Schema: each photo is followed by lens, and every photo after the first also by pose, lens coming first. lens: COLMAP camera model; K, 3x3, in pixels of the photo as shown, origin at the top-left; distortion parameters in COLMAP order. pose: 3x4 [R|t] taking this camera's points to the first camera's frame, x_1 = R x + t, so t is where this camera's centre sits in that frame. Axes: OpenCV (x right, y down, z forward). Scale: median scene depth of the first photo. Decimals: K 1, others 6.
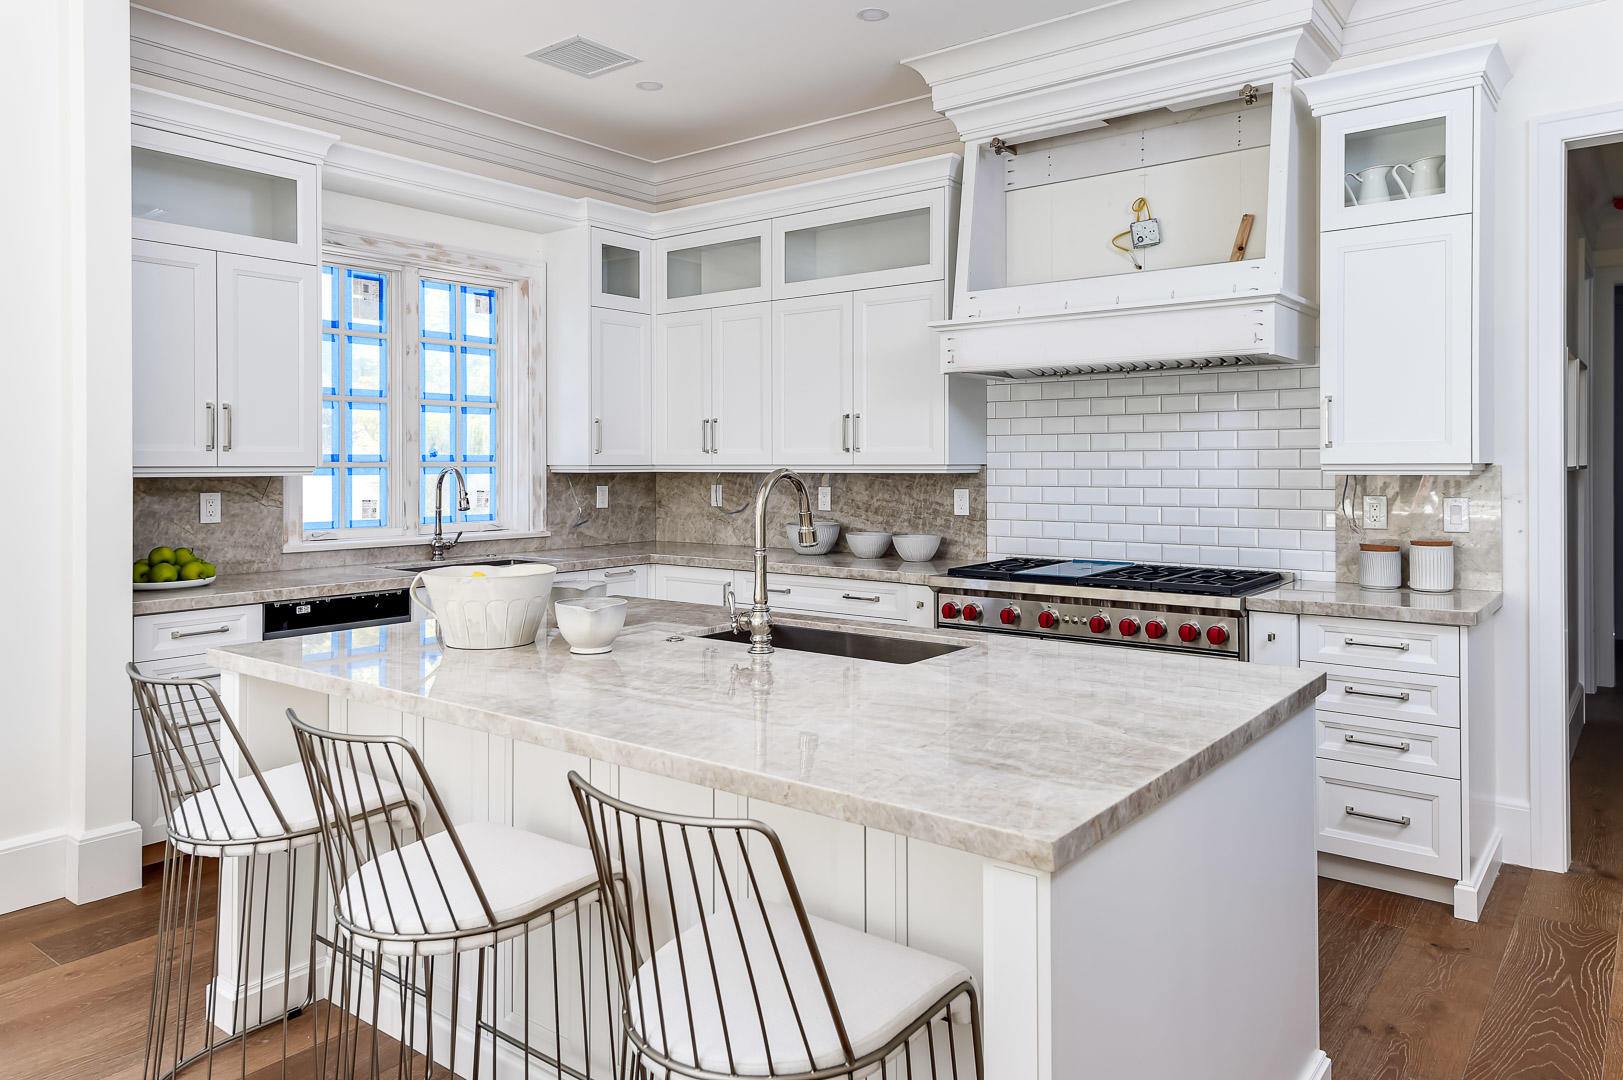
lens RADIAL K [[1031.5, 0, 811.3], [0, 1031.5, 451.1], [0, 0, 1]] dist [0.014203, 0.001242]
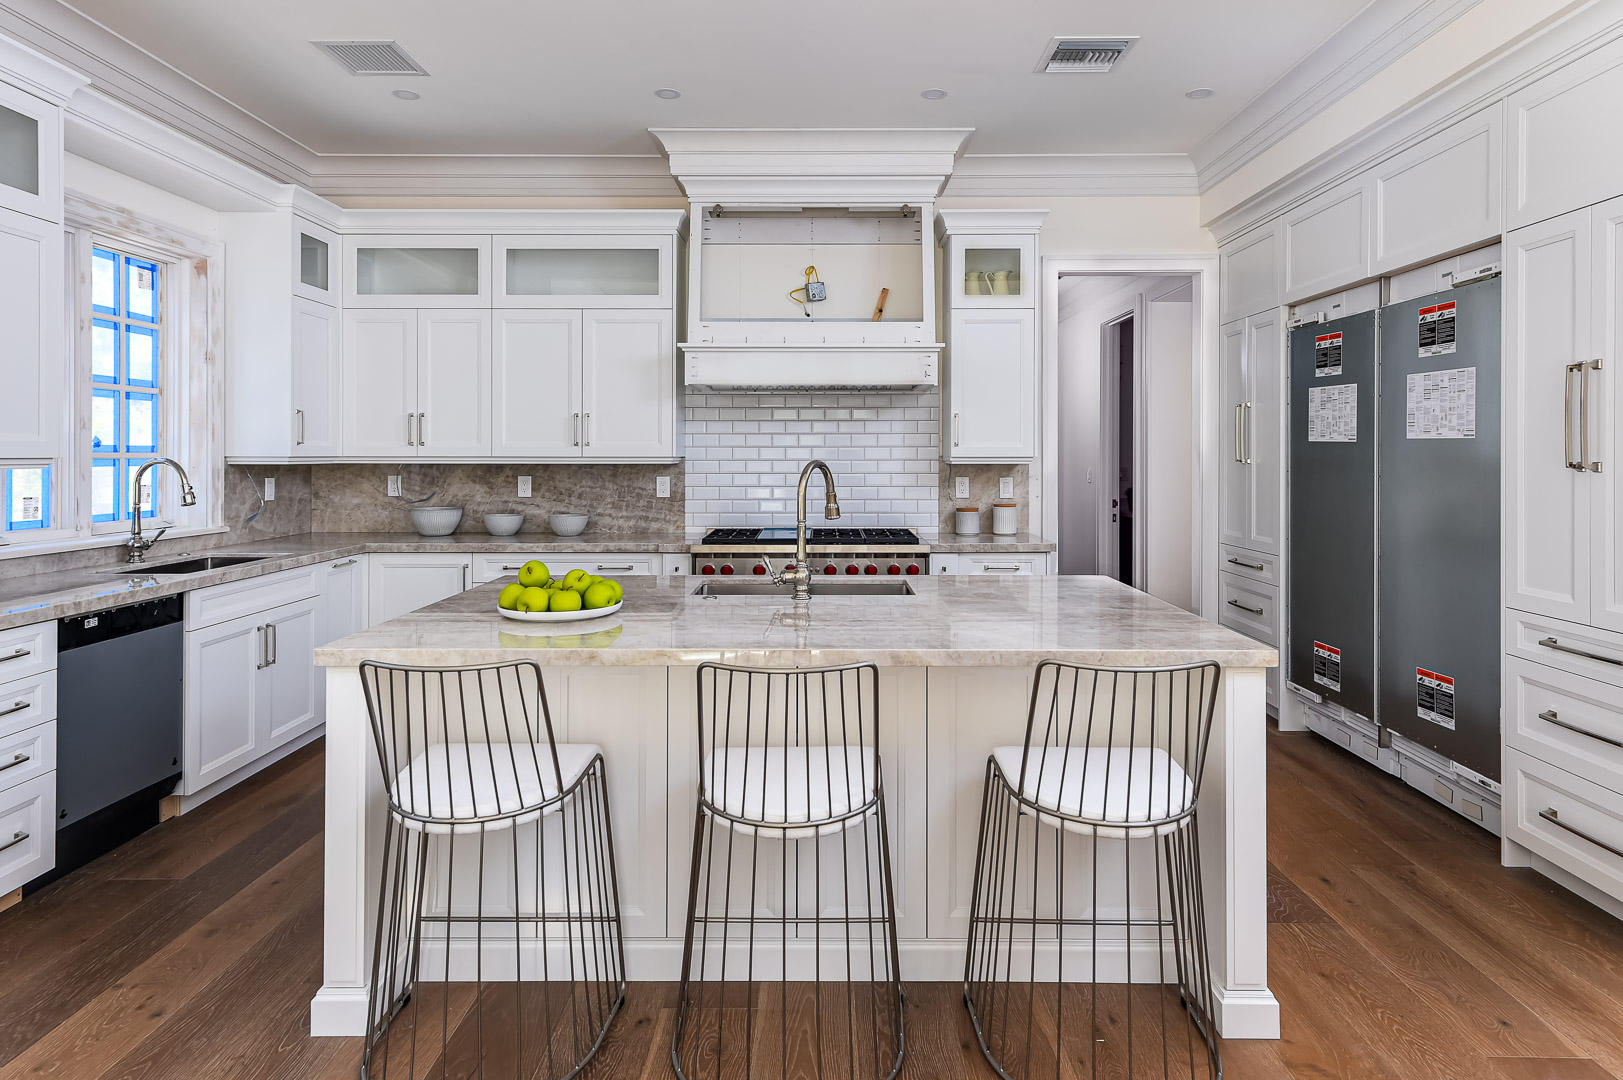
lens RADIAL K [[876.4, 0, 811.8], [0, 876.4, 440.3], [0, 0, 1]] dist [0.004702, -0.000470]
pose [[0.811135, 0.012364, 0.584728, -0.329065], [-0.009414, 0.999923, -0.008084, 0.000137], [-0.584783, 0.001053, 0.811189, 0.036405]]
